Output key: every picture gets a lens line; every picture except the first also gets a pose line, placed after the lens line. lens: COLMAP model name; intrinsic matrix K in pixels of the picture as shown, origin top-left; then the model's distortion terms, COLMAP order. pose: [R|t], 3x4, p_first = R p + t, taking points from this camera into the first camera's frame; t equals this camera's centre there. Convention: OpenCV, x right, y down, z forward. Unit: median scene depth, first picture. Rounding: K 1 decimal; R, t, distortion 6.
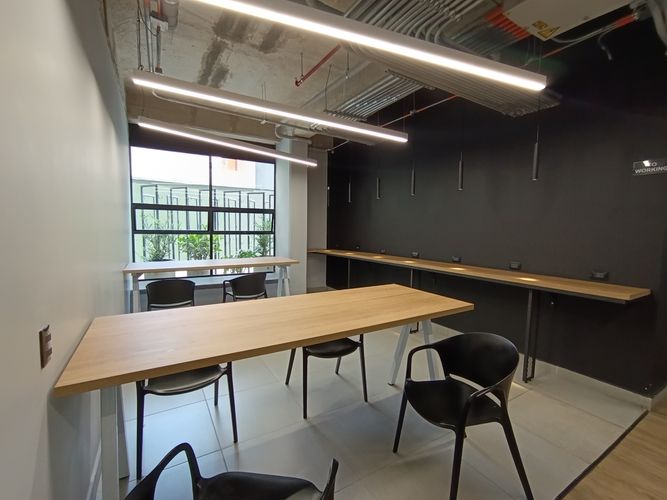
lens RADIAL K [[302.0, 0, 333.4], [0, 302.0, 251.0], [0, 0, 1]] dist [-0.009908, 0.005601]
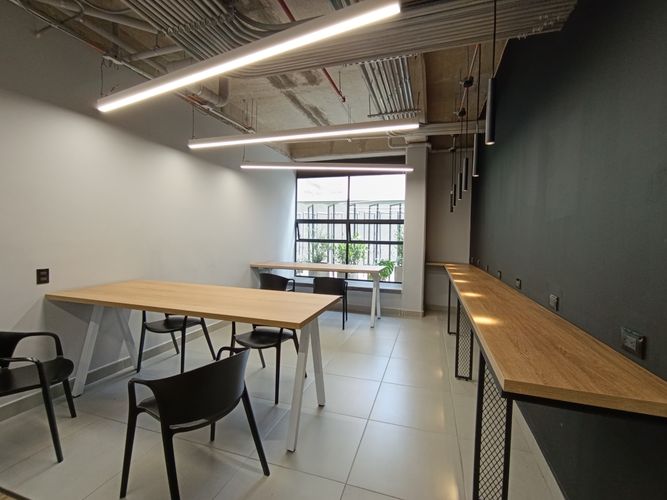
lens RADIAL K [[302.0, 0, 333.4], [0, 302.0, 250.9], [0, 0, 1]] dist [-0.009908, 0.005601]
pose [[0.671911, 0.034259, -0.739839, 0.425941], [-0.064889, 0.997811, -0.012726, -0.008299], [0.737784, 0.056558, 0.672663, 0.187456]]
